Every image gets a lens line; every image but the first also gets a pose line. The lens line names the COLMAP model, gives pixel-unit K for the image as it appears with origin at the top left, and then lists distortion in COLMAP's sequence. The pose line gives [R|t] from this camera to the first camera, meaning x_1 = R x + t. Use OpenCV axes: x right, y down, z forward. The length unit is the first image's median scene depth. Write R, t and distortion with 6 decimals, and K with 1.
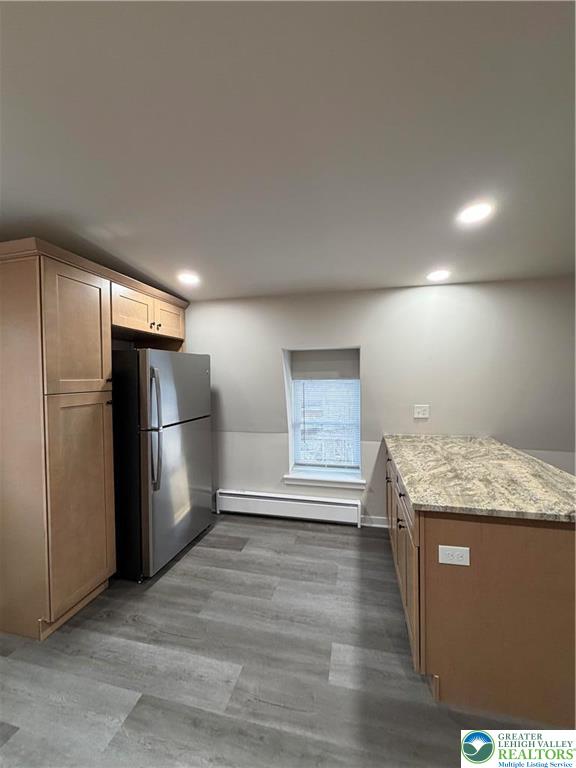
lens RADIAL K [[303.5, 0, 287.8], [0, 303.5, 382.3], [0, 0, 1]] dist [0.001026, 0.000225]
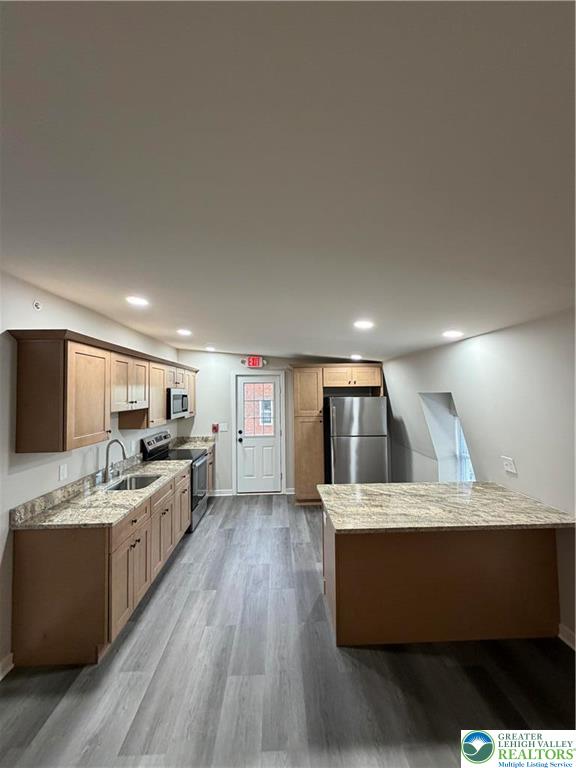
lens RADIAL K [[303.5, 0, 287.8], [0, 303.5, 382.3], [0, 0, 1]] dist [0.001026, 0.000225]
pose [[0.259366, -0.025362, -0.965446, 1.794317], [-0.006881, 0.999581, -0.028108, -0.186030], [0.965755, 0.013934, 0.259083, 0.191154]]
